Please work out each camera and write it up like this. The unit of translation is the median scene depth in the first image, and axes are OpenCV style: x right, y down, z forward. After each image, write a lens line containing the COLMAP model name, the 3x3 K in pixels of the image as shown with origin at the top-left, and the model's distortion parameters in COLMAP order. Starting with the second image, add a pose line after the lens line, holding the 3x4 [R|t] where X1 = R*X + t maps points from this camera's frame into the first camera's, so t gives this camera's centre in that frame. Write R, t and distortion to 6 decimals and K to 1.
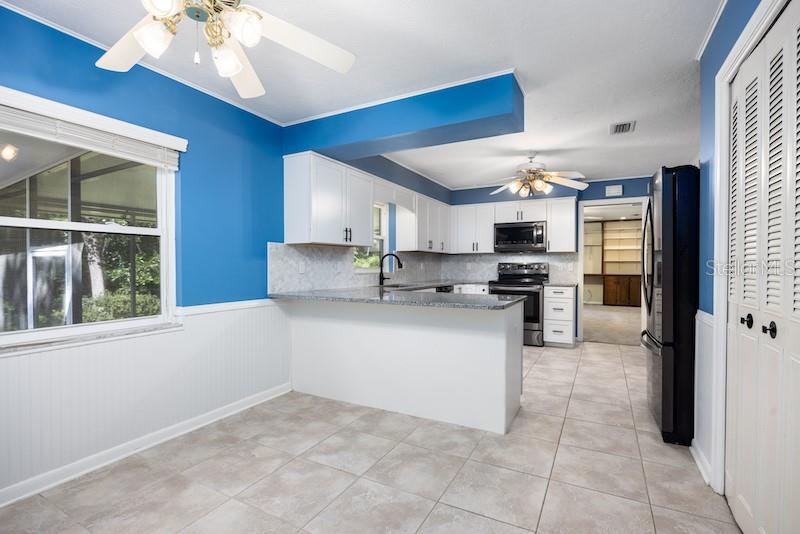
lens RADIAL K [[373.8, 0, 402.8], [0, 373.8, 268.0], [0, 0, 1]] dist [-0.017603, 0.000073]
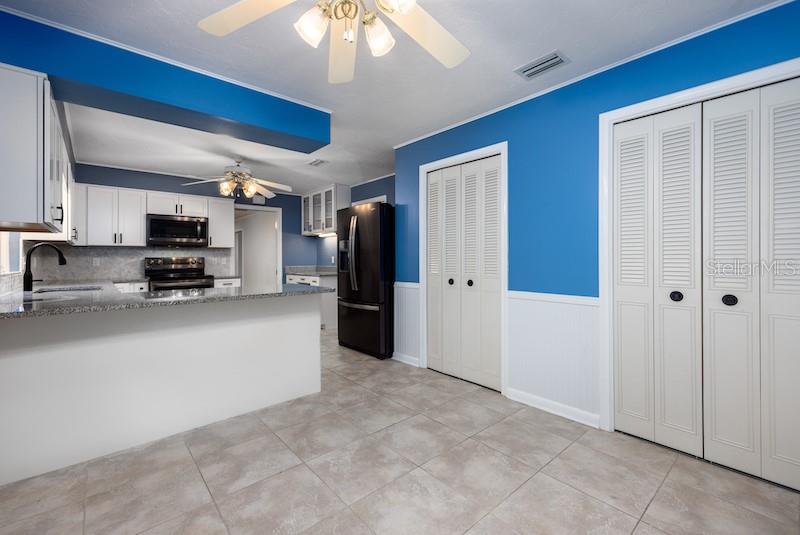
lens RADIAL K [[342.9, 0, 401.3], [0, 342.9, 261.5], [0, 0, 1]] dist [0.005846, 0.000241]
pose [[0.351301, -0.010975, 0.936198, -0.545128], [0.014130, 0.999880, 0.006420, -0.001607], [-0.936156, 0.010974, 0.351414, 0.239642]]
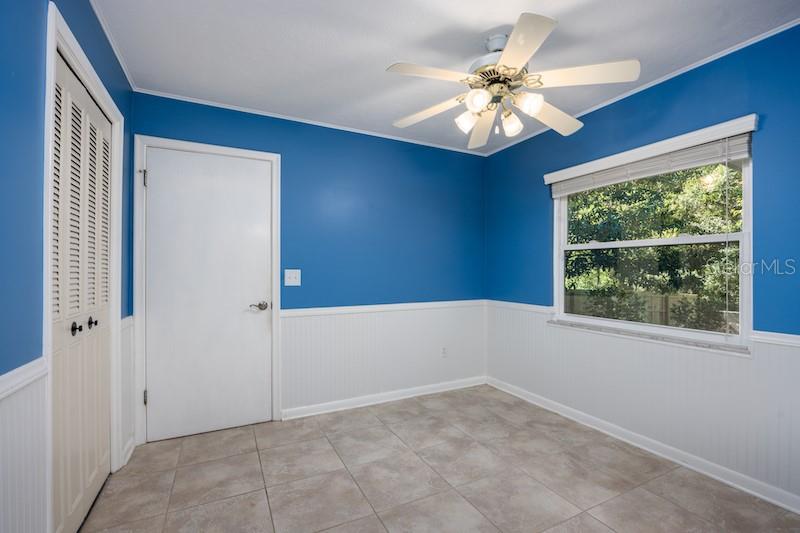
lens RADIAL K [[352.9, 0, 400.0], [0, 352.9, 266.5], [0, 0, 1]] dist [-0.019516, -0.000028]
pose [[-0.571554, -0.006297, -0.820540, 0.318962], [-0.007327, 0.999970, -0.002570, -0.015469], [0.820531, 0.004543, -0.571583, 0.609581]]
